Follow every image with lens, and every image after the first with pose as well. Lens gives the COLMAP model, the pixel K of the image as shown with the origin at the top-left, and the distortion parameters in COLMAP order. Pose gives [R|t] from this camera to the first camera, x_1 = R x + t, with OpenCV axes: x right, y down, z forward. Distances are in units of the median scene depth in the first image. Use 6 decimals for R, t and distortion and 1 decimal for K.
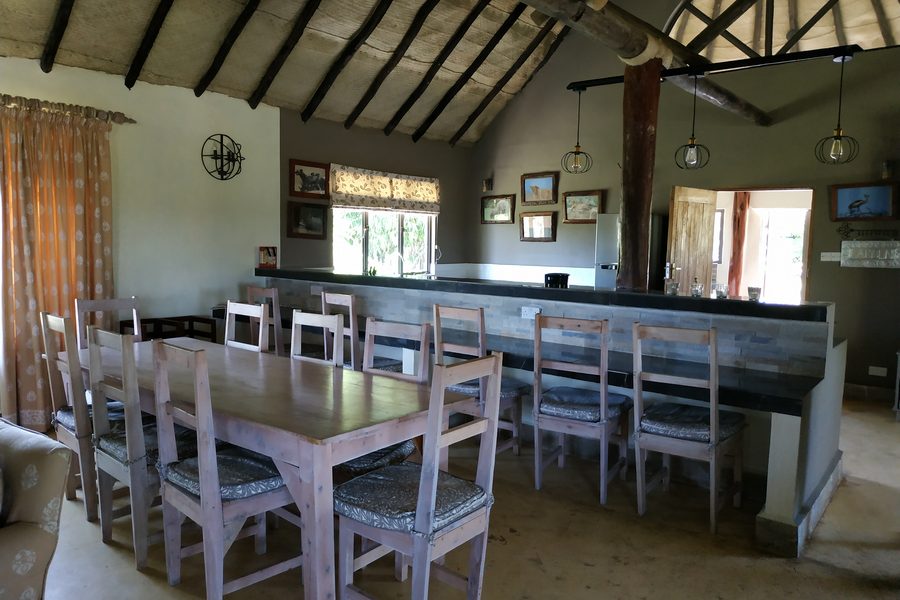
lens RADIAL K [[680.8, 0, 450.0], [0, 680.8, 300.0], [0, 0, 1]] dist [0.003810, -0.002926]
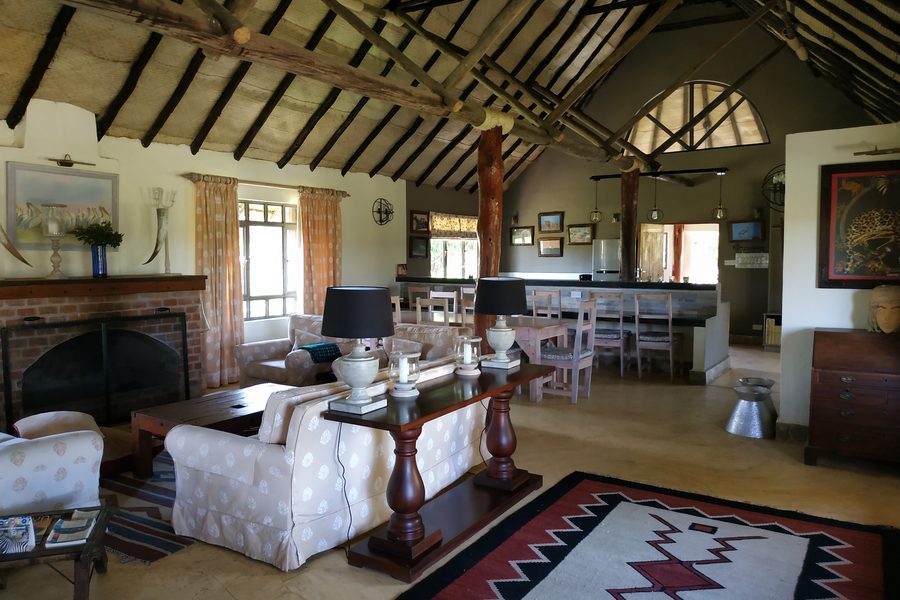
lens RADIAL K [[680.8, 0, 450.0], [0, 680.8, 300.0], [0, 0, 1]] dist [0.003810, -0.002926]
pose [[0.996709, -0.025629, 0.076910, -0.261961], [0.027218, 0.999436, -0.019676, 0.042373], [-0.076362, 0.021704, 0.996844, -0.613642]]
